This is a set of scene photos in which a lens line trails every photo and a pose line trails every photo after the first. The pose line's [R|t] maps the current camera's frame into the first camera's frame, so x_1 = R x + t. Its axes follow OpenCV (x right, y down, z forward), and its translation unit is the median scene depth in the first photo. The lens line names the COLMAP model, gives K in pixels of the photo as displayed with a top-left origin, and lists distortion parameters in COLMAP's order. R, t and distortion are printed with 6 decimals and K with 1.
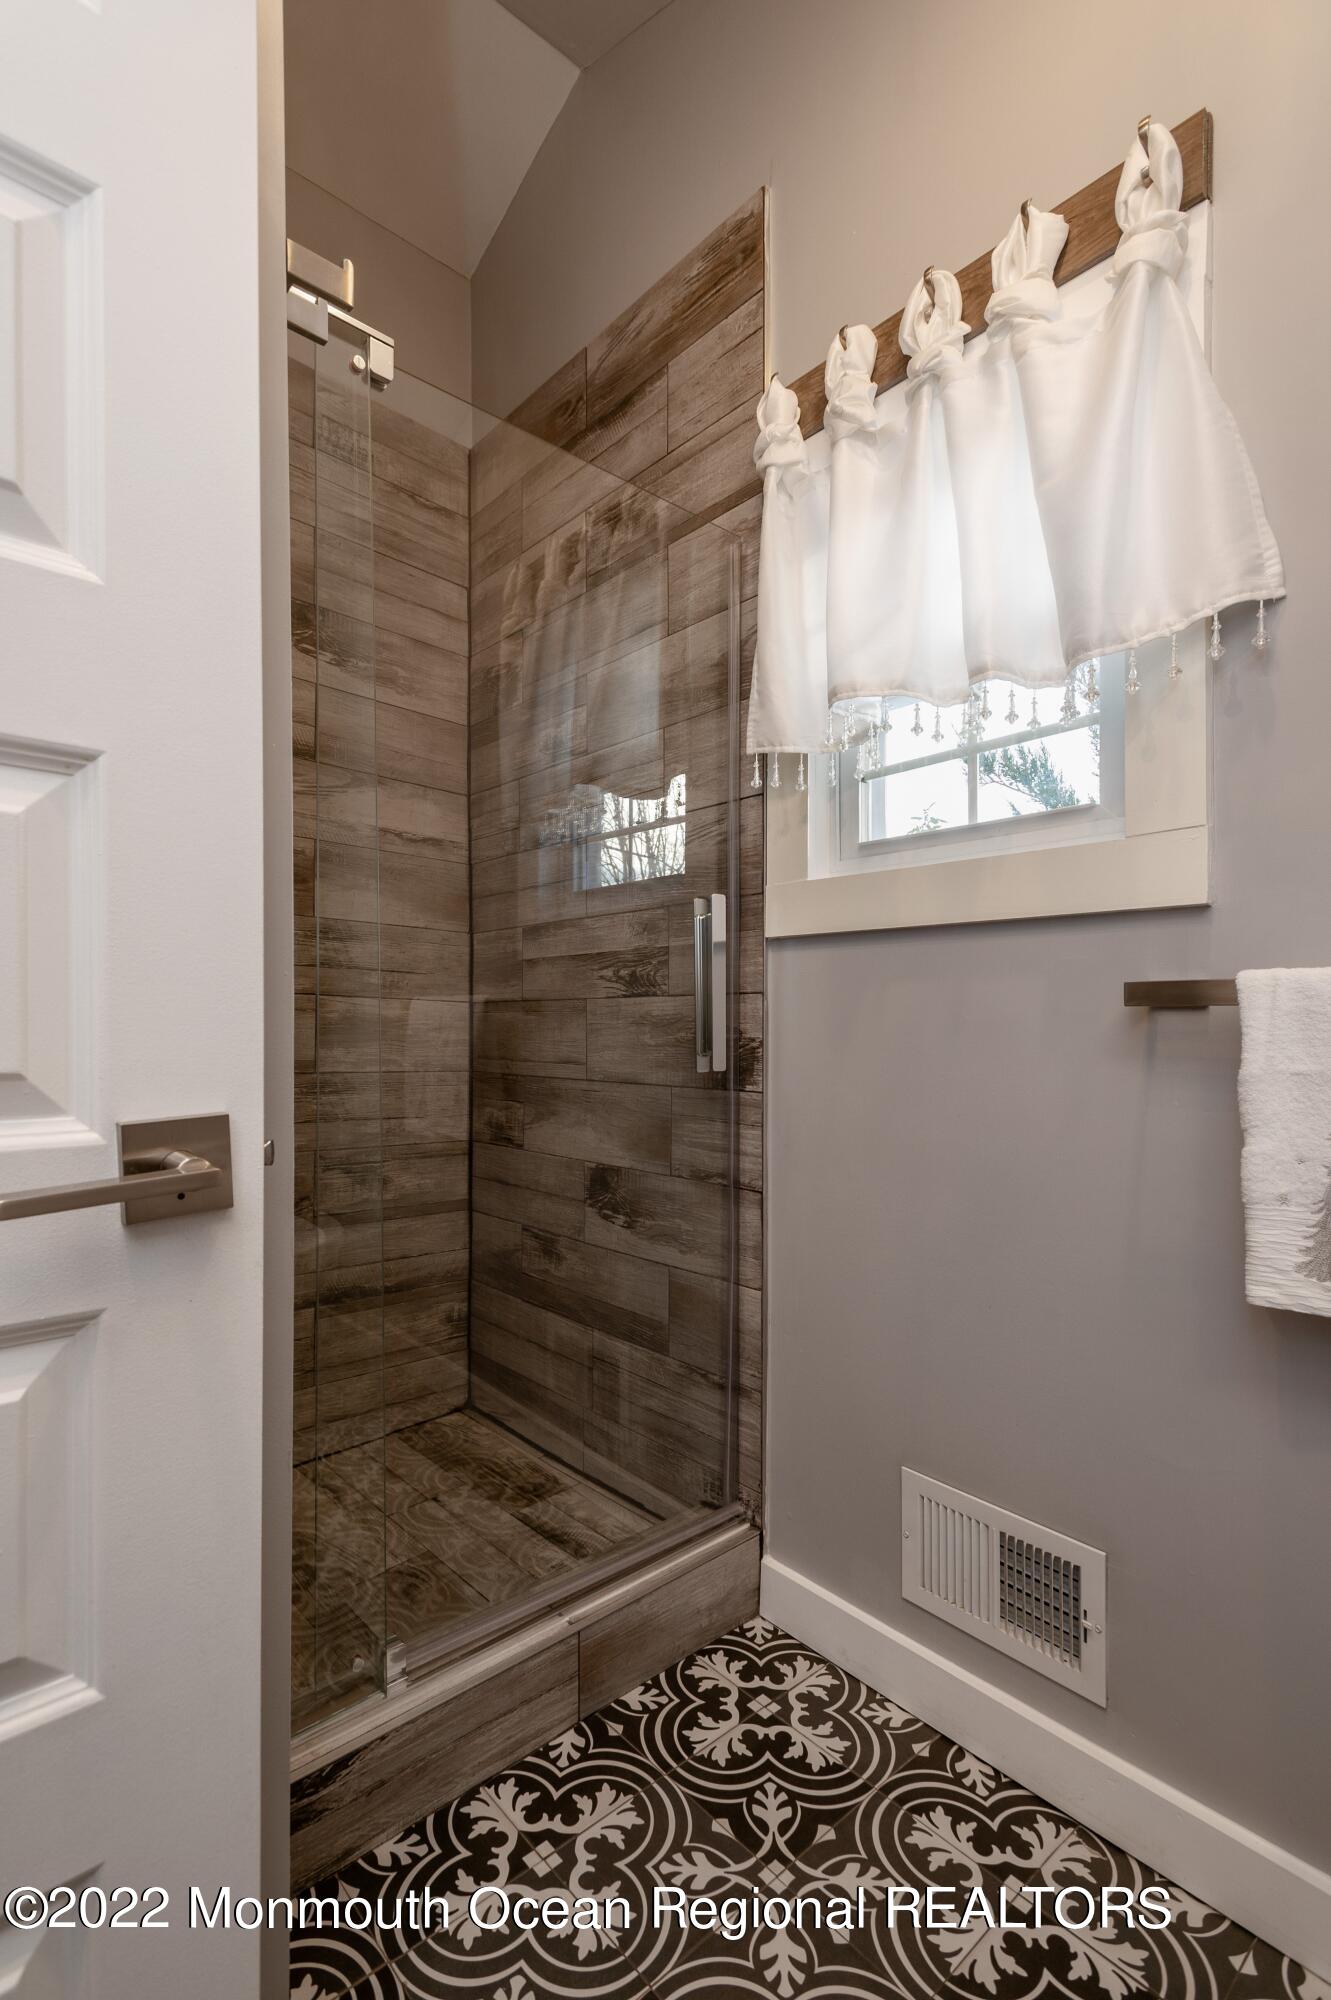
lens RADIAL K [[915.6, 0, 660.1], [0, 915.6, 1014.6], [0, 0, 1]] dist [-0.003122, -0.000679]
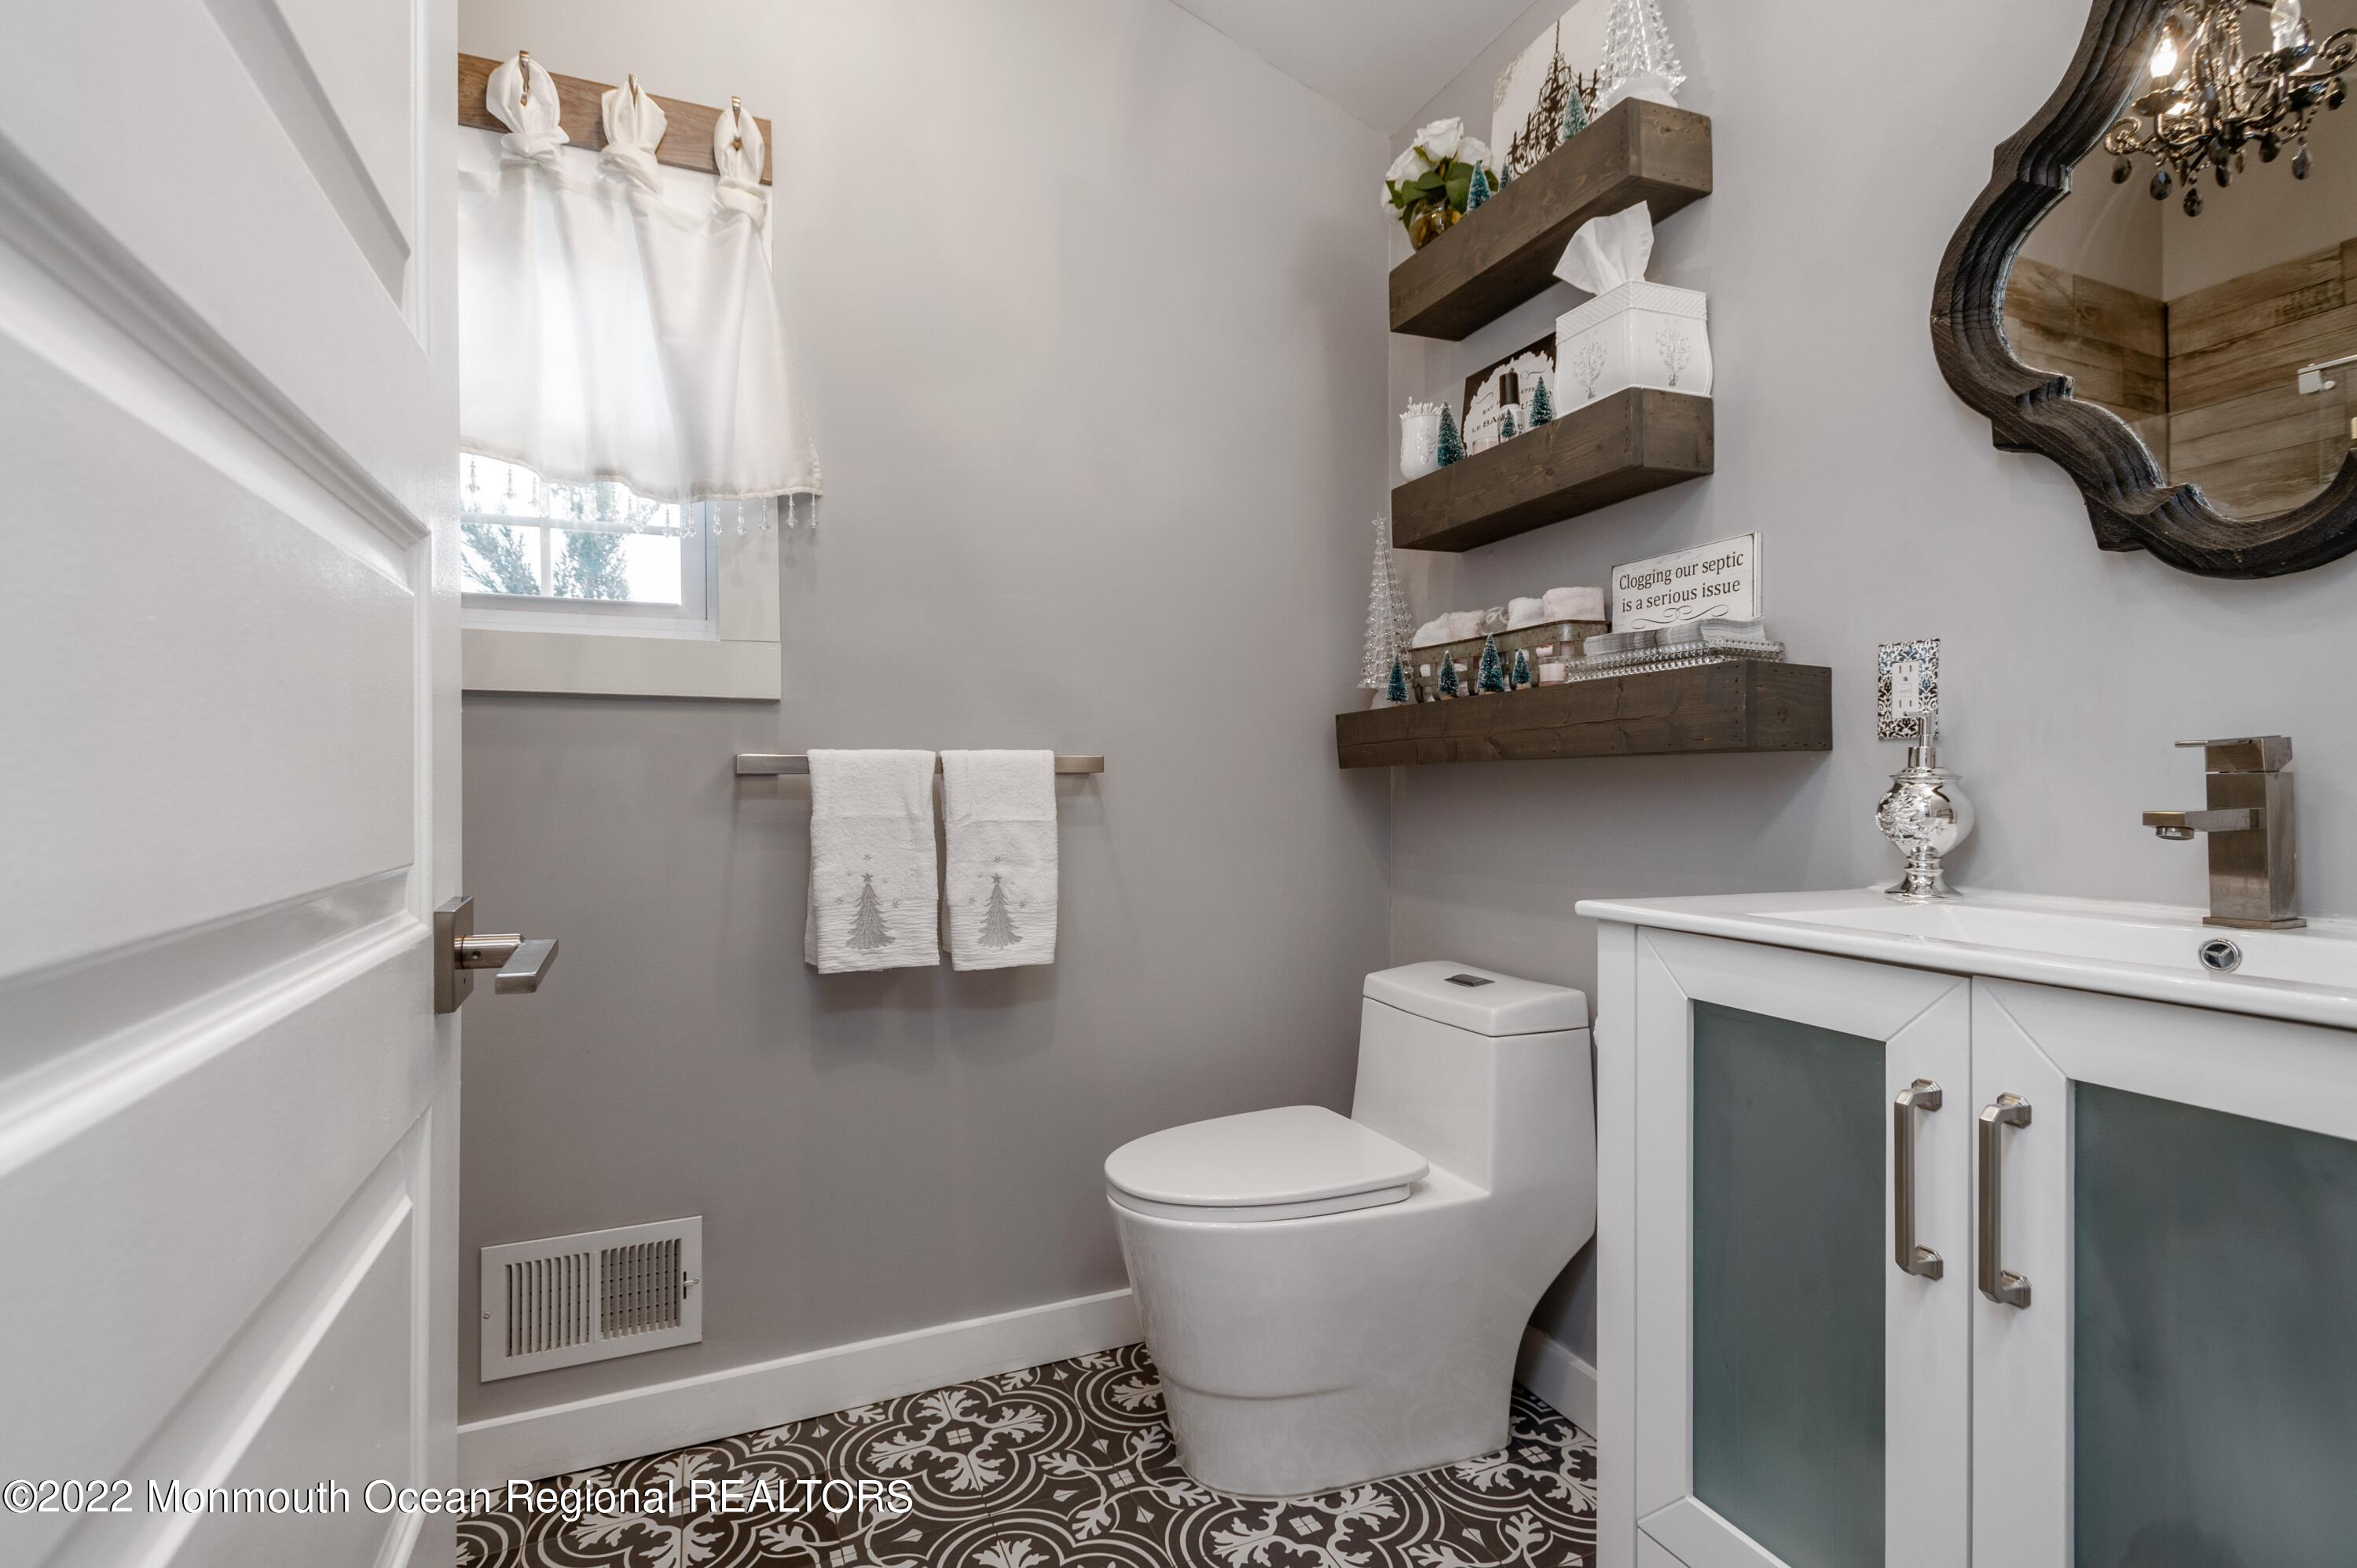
lens RADIAL K [[1079.0, 0, 1180.7], [0, 1079.0, 779.1], [0, 0, 1]] dist [-0.003122, -0.000679]
pose [[0.290787, 0.002540, 0.956784, -0.768143], [0.007303, 0.999961, -0.004874, 0.011159], [-0.956760, 0.008405, 0.290758, -0.055366]]
